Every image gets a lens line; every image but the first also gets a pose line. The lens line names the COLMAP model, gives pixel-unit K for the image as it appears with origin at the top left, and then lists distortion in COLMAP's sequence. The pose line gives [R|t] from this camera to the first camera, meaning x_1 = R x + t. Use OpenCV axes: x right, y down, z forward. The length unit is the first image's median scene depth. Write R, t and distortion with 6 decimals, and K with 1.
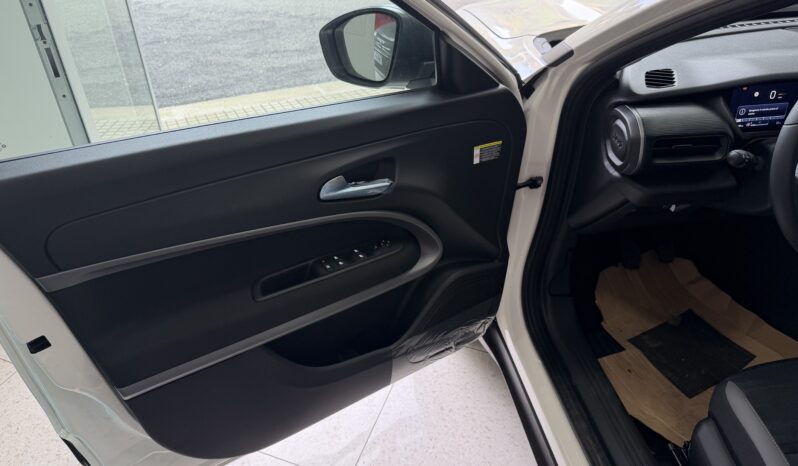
lens RADIAL K [[565.2, 0, 396.7], [0, 565.2, 233.6], [0, 0, 1]] dist [0.049713, -0.073496]
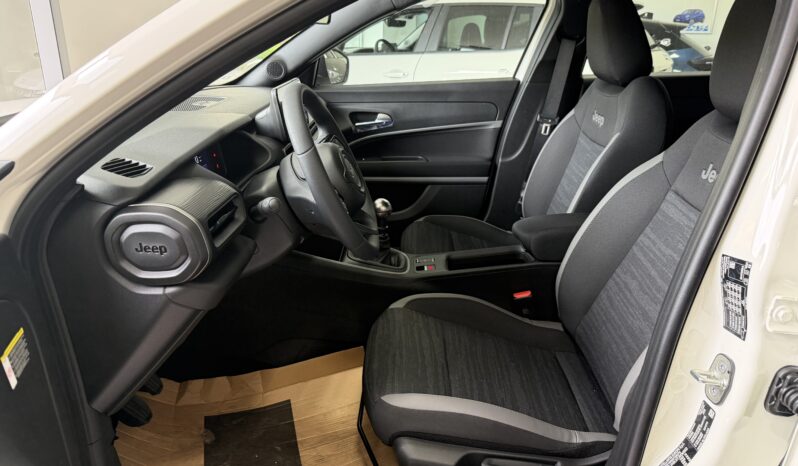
lens RADIAL K [[562.8, 0, 399.0], [0, 562.8, 233.0], [0, 0, 1]] dist [0.055838, -0.074962]
pose [[0.158937, -0.329583, 0.930652, -0.228782], [0.561286, 0.805645, 0.189456, -0.133521], [-0.812217, 0.492251, 0.313037, 0.477472]]
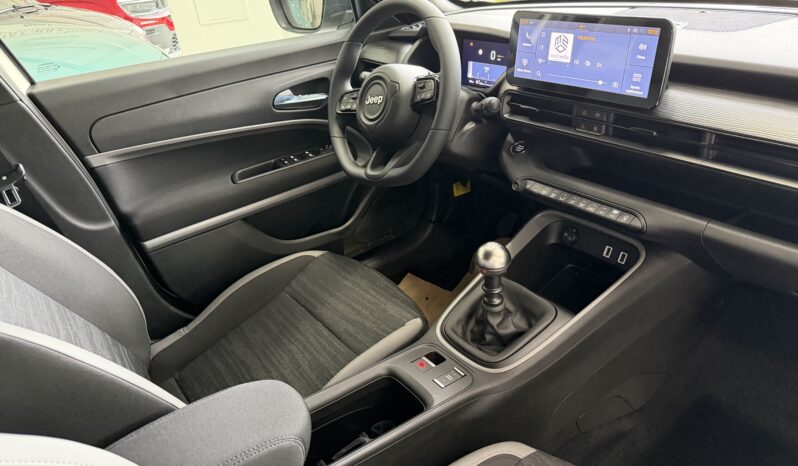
lens RADIAL K [[562.8, 0, 399.0], [0, 562.8, 233.0], [0, 0, 1]] dist [0.055838, -0.074962]
pose [[0.477425, 0.391026, -0.786870, 1.521285], [-0.439748, 0.881633, 0.171305, -0.058048], [0.760715, 0.264239, 0.592866, 0.328273]]
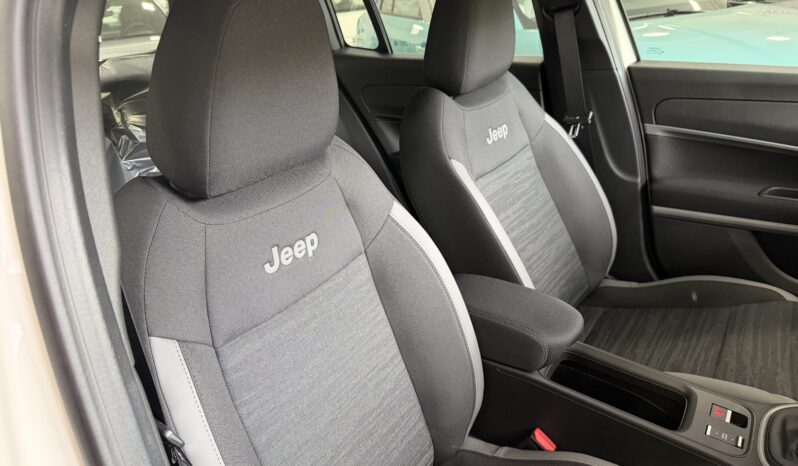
lens RADIAL K [[562.8, 0, 399.0], [0, 562.8, 233.0], [0, 0, 1]] dist [0.055838, -0.074962]
pose [[-0.661200, 0.365018, -0.655421, 1.699856], [-0.376588, 0.594113, 0.710782, -0.309135], [0.648842, 0.716793, -0.255366, 0.604816]]
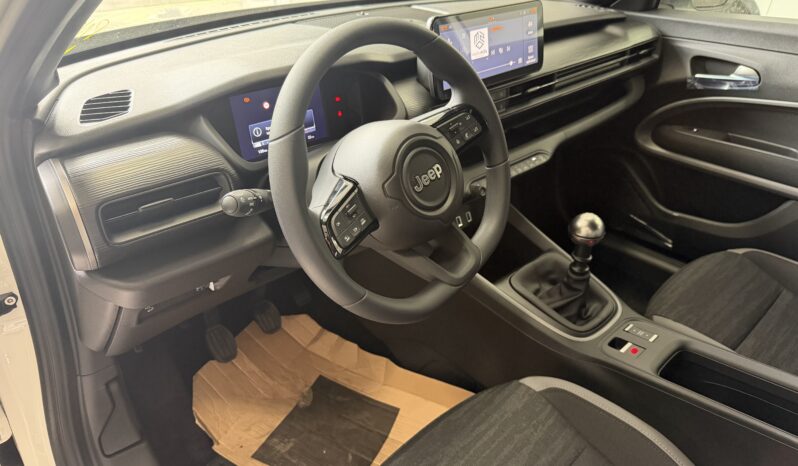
lens RADIAL K [[567.6, 0, 401.3], [0, 567.6, 232.8], [0, 0, 1]] dist [0.005271, -0.002068]
pose [[0.814714, -0.274933, 0.510542, 0.358761], [0.313429, 0.949546, 0.011176, -0.044057], [-0.487855, 0.150913, 0.859780, 0.316971]]
